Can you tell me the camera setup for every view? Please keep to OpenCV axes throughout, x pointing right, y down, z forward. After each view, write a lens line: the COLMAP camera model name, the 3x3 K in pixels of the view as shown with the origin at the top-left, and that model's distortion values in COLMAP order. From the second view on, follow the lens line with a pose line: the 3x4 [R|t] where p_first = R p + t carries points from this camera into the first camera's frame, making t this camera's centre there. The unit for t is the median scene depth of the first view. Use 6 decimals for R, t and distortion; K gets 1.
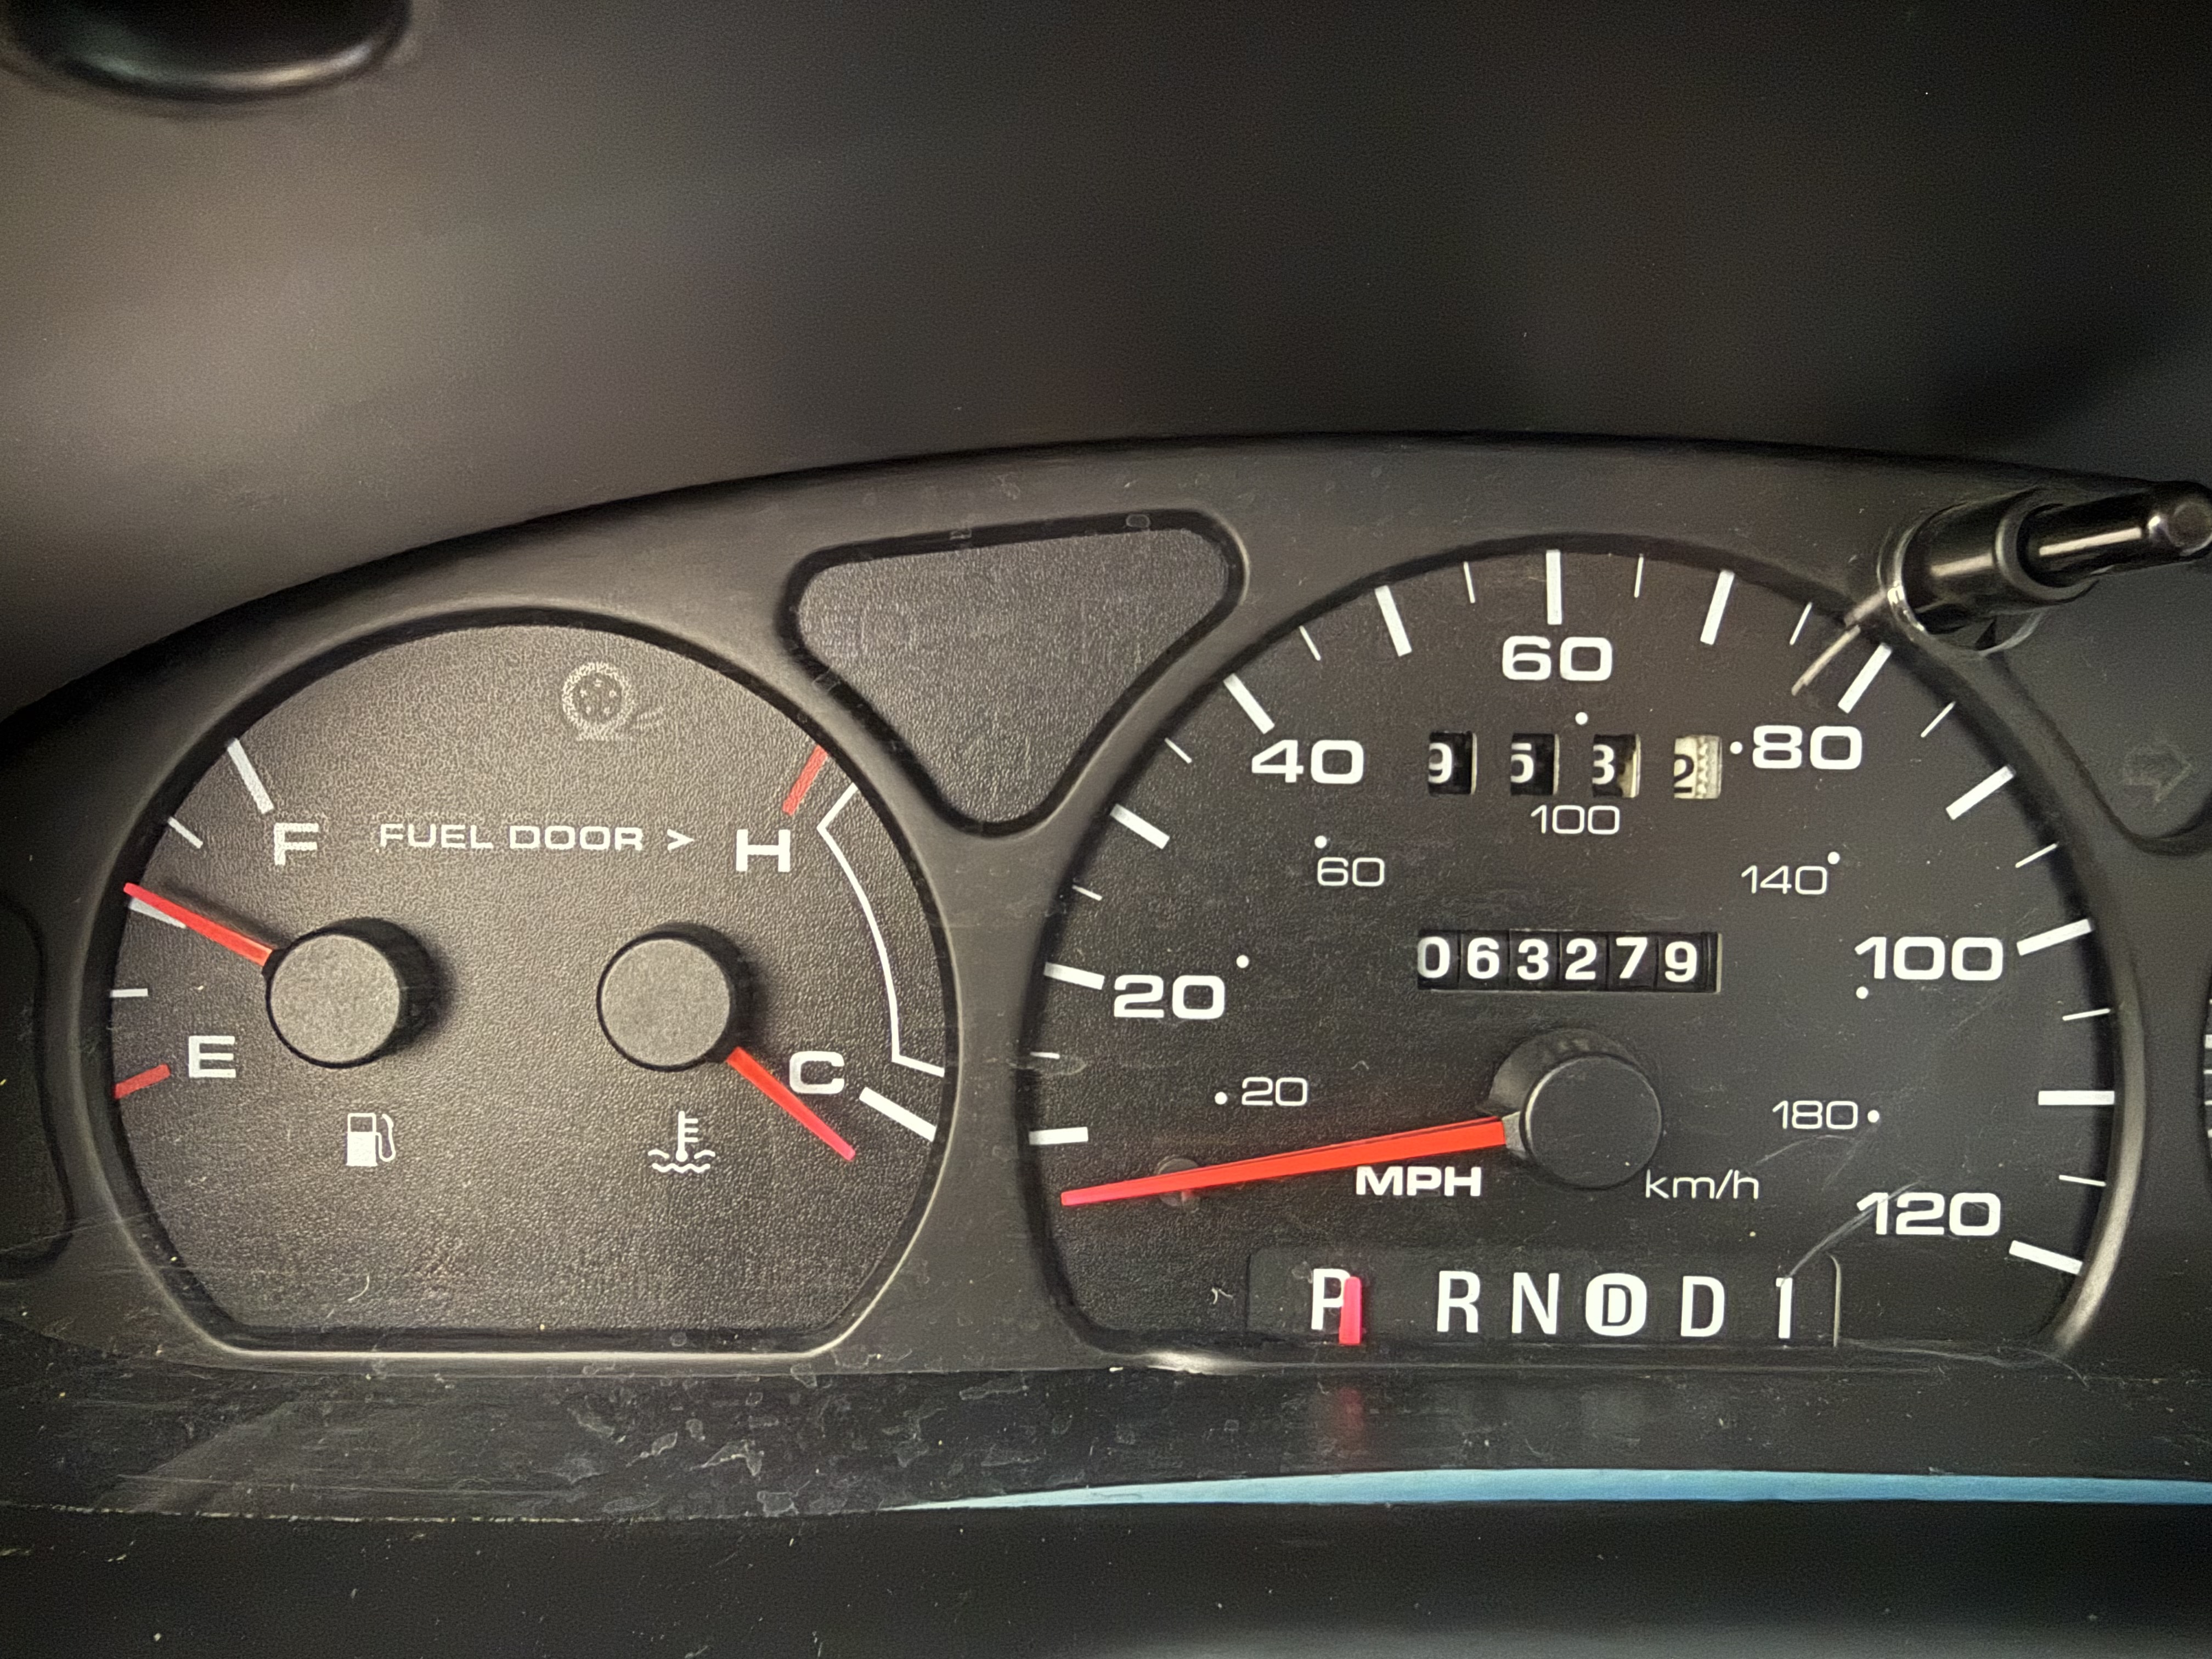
lens RADIAL K [[1805.7, 0, 1103.3], [0, 1805.7, 836.8], [0, 0, 1]] dist [0.017075, -0.017322]
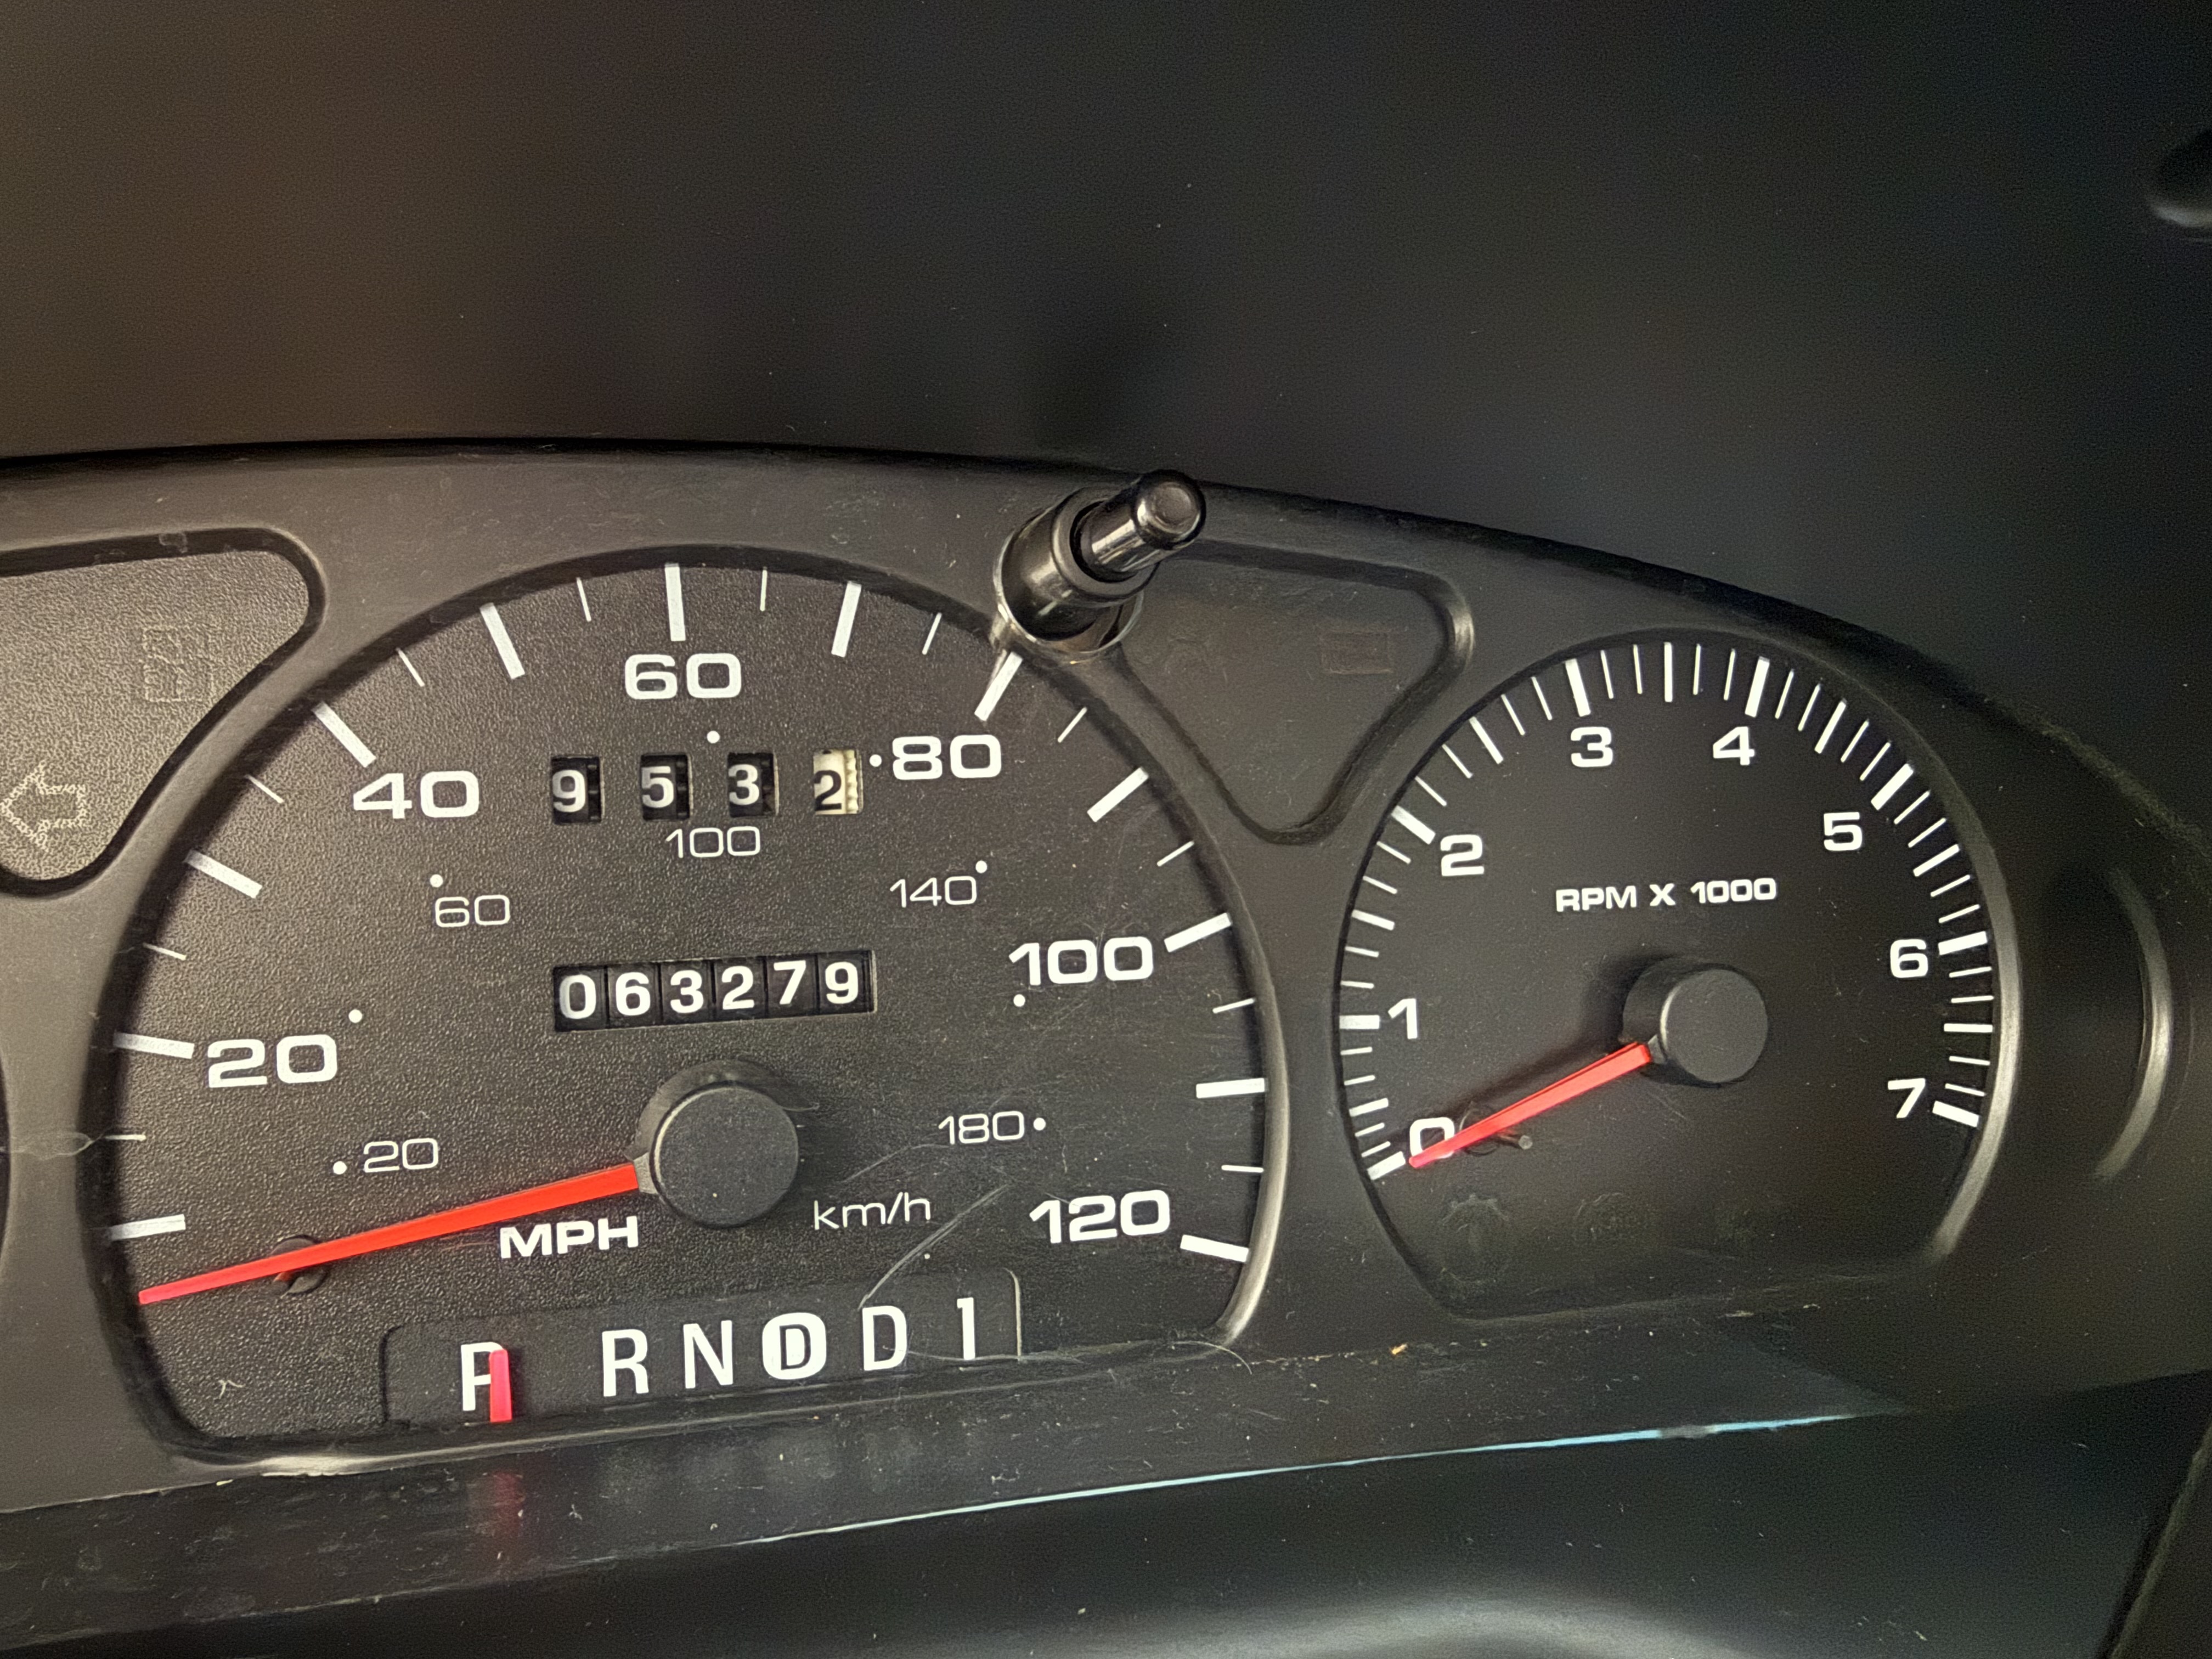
lens RADIAL K [[1805.7, 0, 1043.1], [0, 1805.7, 824.0], [0, 0, 1]] dist [0.017075, -0.017322]
pose [[0.975279, -0.051927, 0.214791, 0.224566], [0.062075, 0.997238, -0.040770, 0.030706], [-0.212081, 0.053096, 0.975809, 0.022628]]
